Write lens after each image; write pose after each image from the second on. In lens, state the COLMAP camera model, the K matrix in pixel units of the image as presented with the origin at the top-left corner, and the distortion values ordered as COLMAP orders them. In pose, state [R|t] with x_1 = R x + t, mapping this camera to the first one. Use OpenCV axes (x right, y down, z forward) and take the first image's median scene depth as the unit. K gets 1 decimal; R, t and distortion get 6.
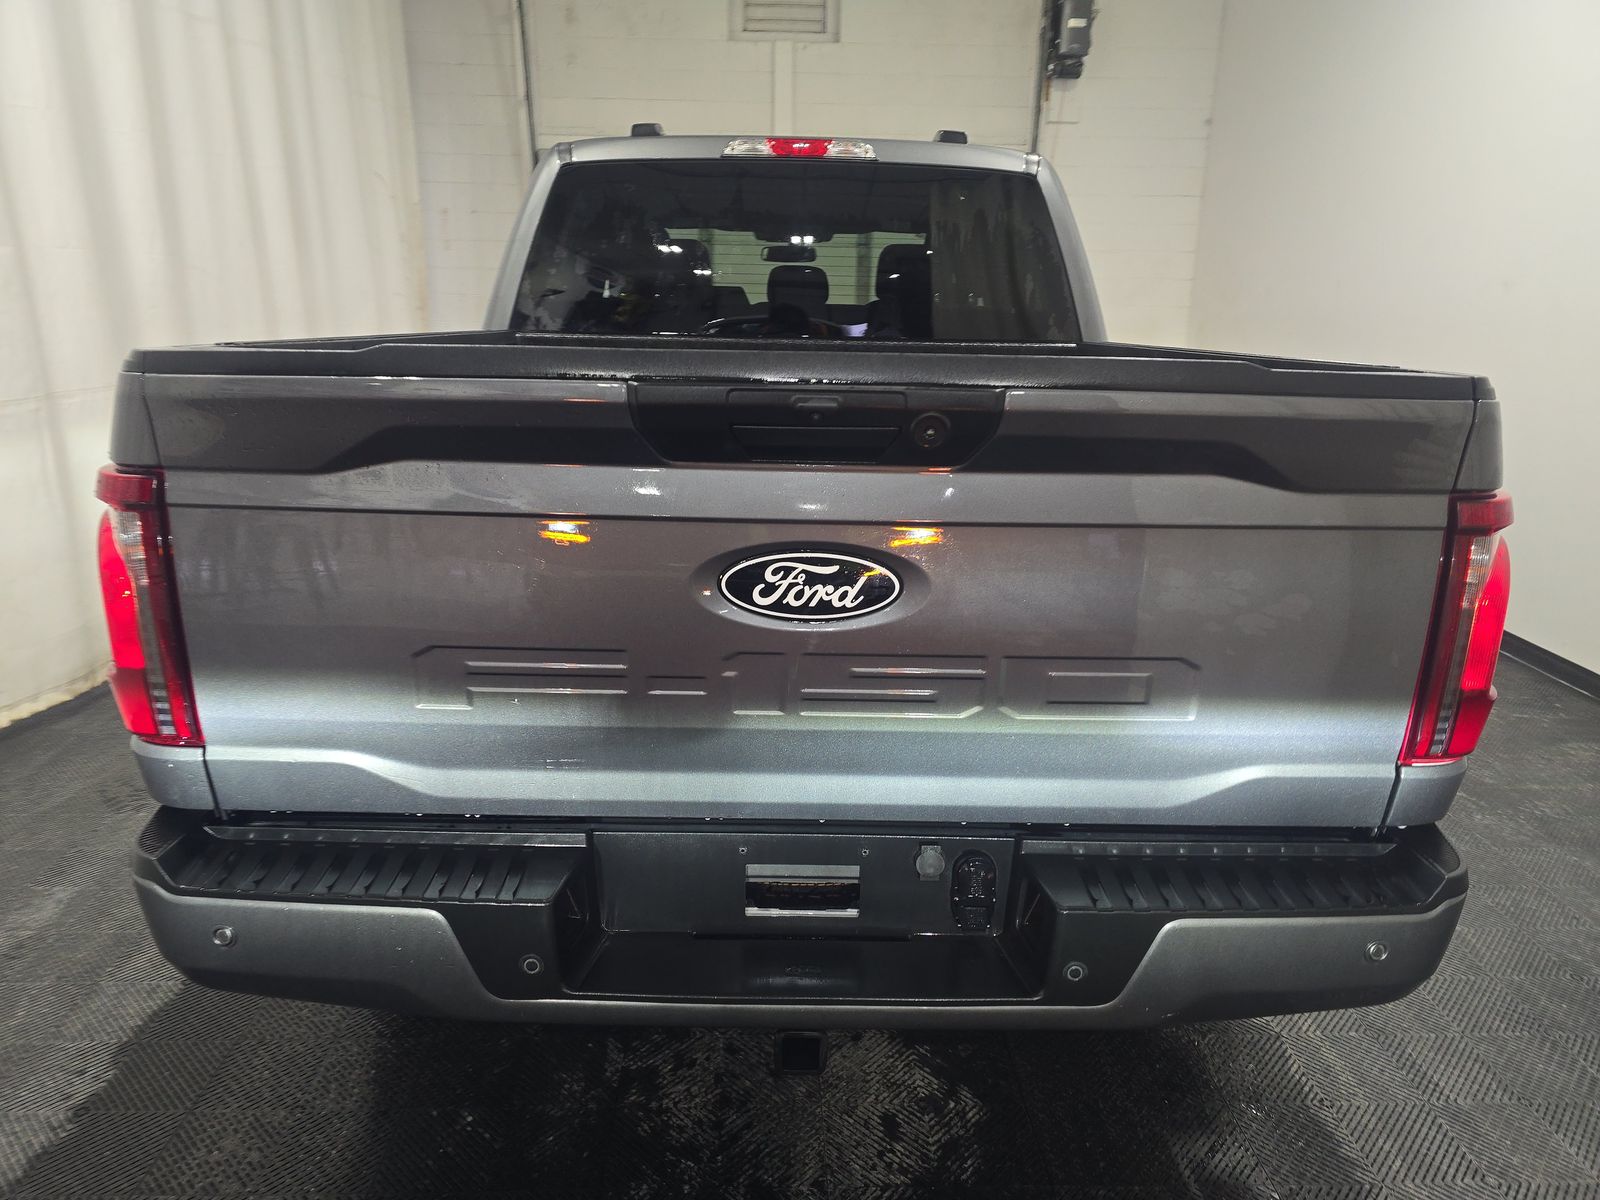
lens RADIAL K [[1017.2, 0, 800.0], [0, 1017.2, 600.0], [0, 0, 1]] dist [0.058600, -0.045281]
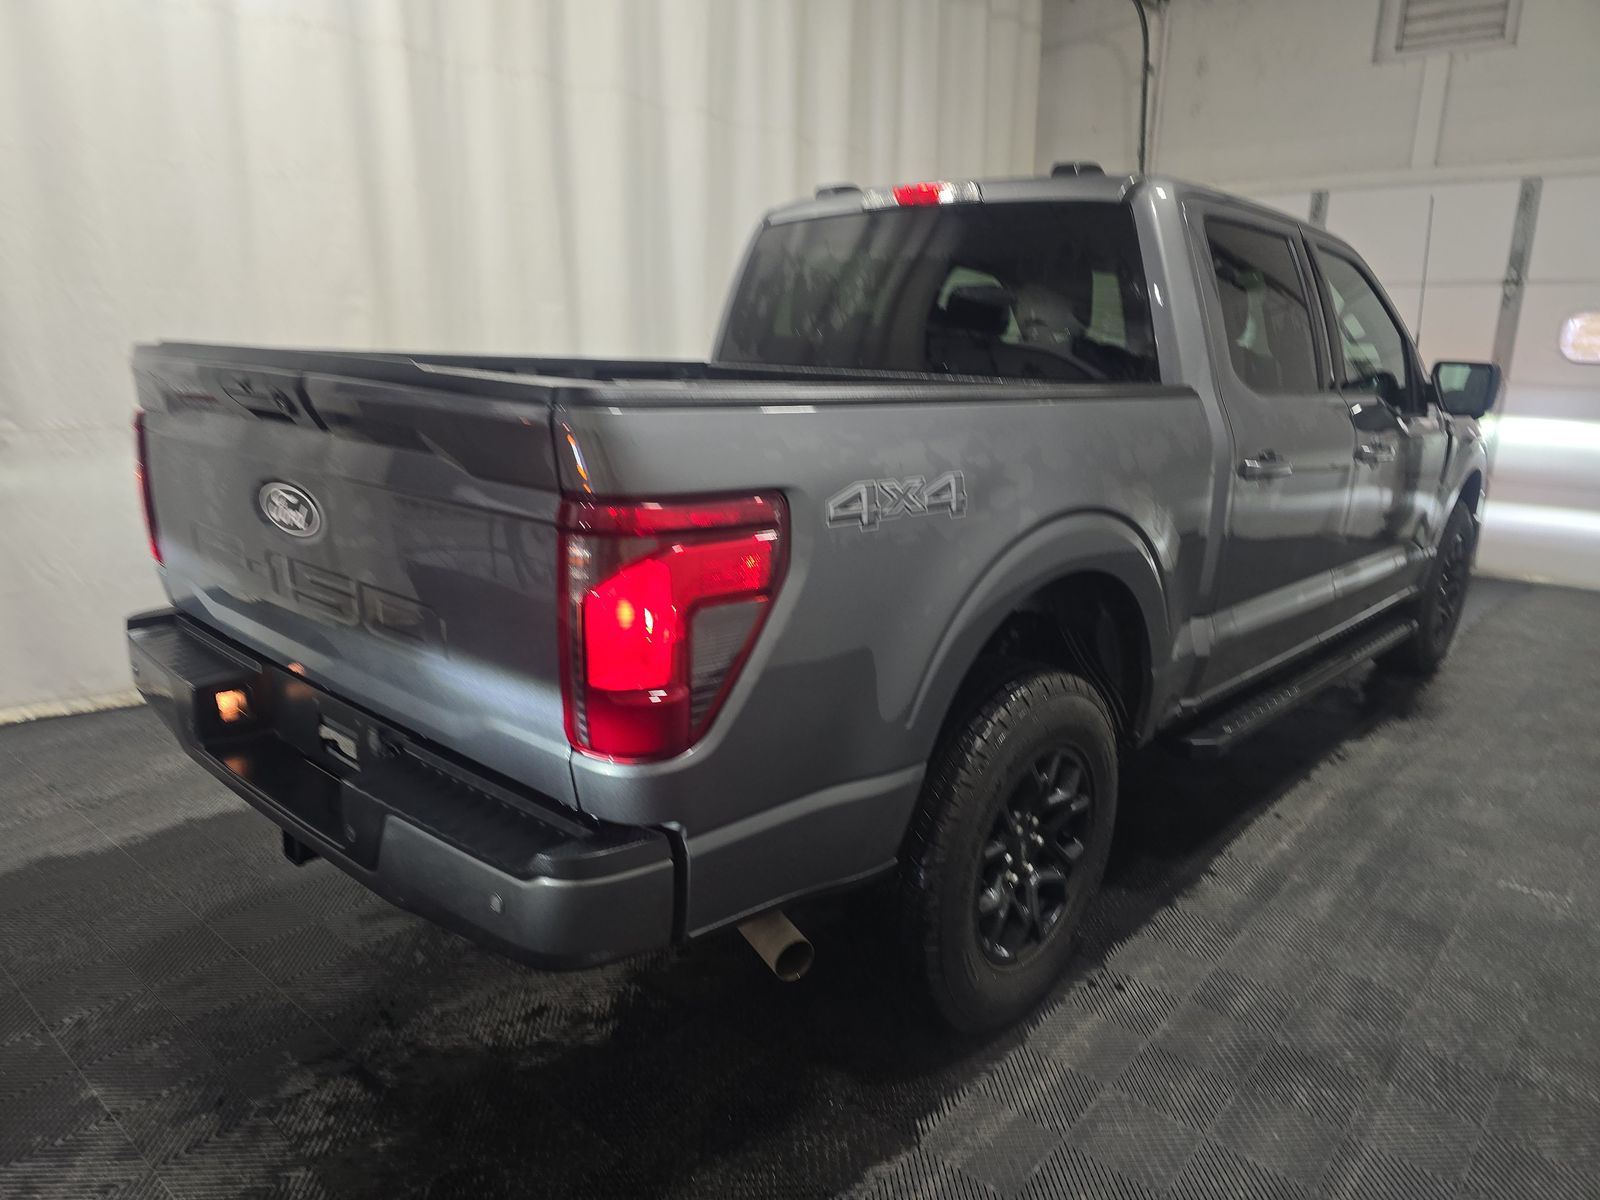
lens RADIAL K [[1017.2, 0, 800.0], [0, 1017.2, 600.0], [0, 0, 1]] dist [0.058600, -0.045281]
pose [[0.752632, 0.169150, -0.636343, 0.376301], [-0.200251, 0.979463, 0.023511, -0.017030], [0.627252, 0.109733, 0.771047, 0.085018]]
